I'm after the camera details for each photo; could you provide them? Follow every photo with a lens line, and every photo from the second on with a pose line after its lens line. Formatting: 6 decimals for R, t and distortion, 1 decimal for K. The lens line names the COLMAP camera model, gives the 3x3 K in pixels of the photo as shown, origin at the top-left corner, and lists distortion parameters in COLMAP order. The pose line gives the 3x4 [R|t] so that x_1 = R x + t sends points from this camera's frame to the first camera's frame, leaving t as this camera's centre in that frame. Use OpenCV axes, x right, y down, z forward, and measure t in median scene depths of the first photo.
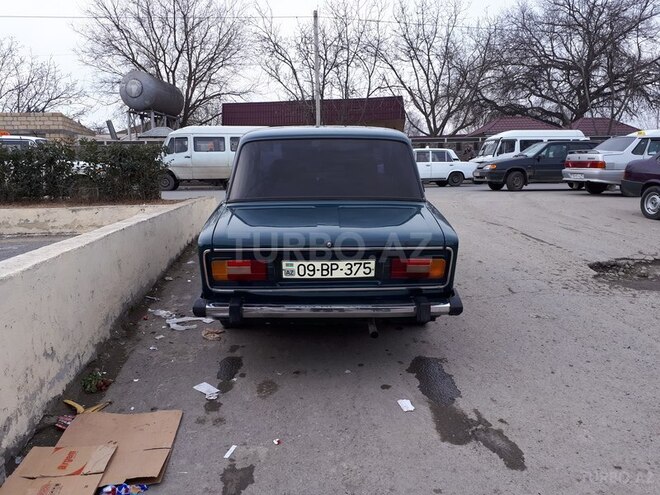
lens RADIAL K [[559.6, 0, 329.2], [0, 559.6, 248.1], [0, 0, 1]] dist [0.006513, -0.008528]
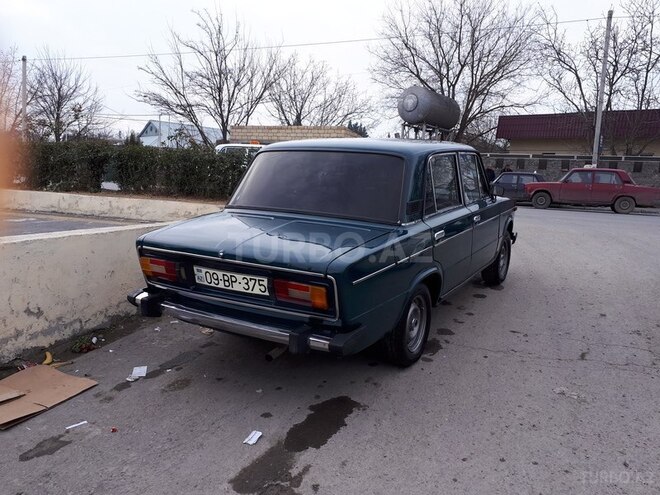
lens RADIAL K [[559.6, 0, 329.2], [0, 559.6, 248.1], [0, 0, 1]] dist [0.006513, -0.008528]
pose [[0.838100, 0.118629, -0.532461, 0.662404], [-0.130815, 0.991294, 0.014950, -0.056797], [0.529599, 0.057124, 0.846322, 0.251535]]
